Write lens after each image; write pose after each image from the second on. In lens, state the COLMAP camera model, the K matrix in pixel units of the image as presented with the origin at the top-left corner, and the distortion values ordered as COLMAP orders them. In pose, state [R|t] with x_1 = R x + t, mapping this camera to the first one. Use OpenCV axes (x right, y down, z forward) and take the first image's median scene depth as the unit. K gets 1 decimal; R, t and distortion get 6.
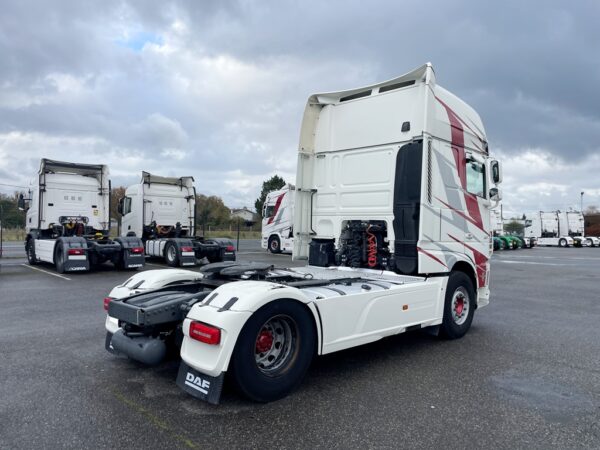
lens RADIAL K [[451.1, 0, 303.2], [0, 451.1, 225.4], [0, 0, 1]] dist [0.077157, -0.002654]
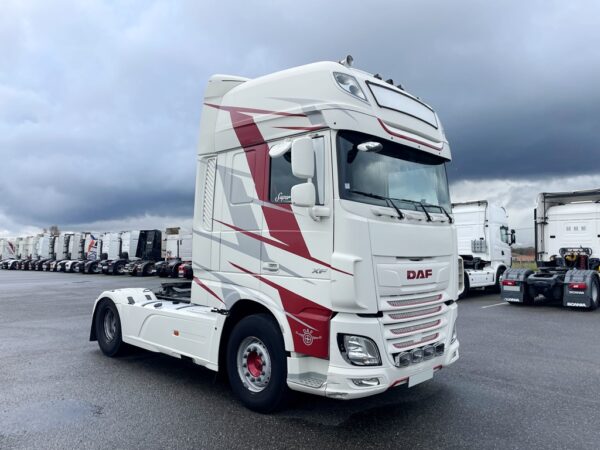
lens RADIAL K [[451.1, 0, 303.2], [0, 451.1, 225.4], [0, 0, 1]] dist [0.077157, -0.002654]
pose [[0.011411, -0.076813, -0.996980, 1.042841], [0.002364, 0.997044, -0.076790, 0.014143], [0.999932, -0.001480, 0.011559, 1.040237]]
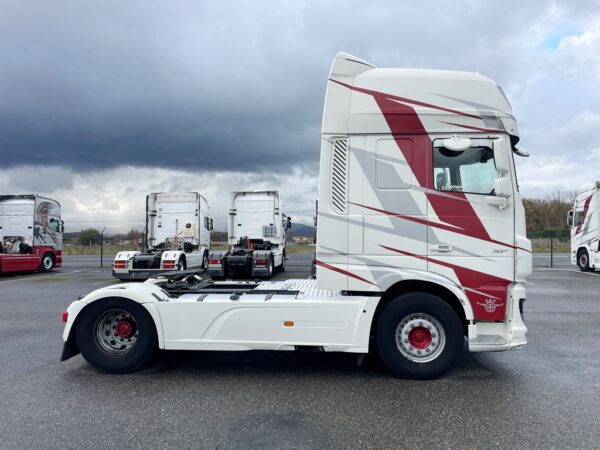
lens RADIAL K [[451.1, 0, 303.2], [0, 451.1, 225.4], [0, 0, 1]] dist [0.077157, -0.002654]
pose [[0.647220, -0.040257, -0.761240, 0.792425], [0.018504, 0.999140, -0.037105, 0.009403], [0.762079, 0.009930, 0.647408, 0.334274]]
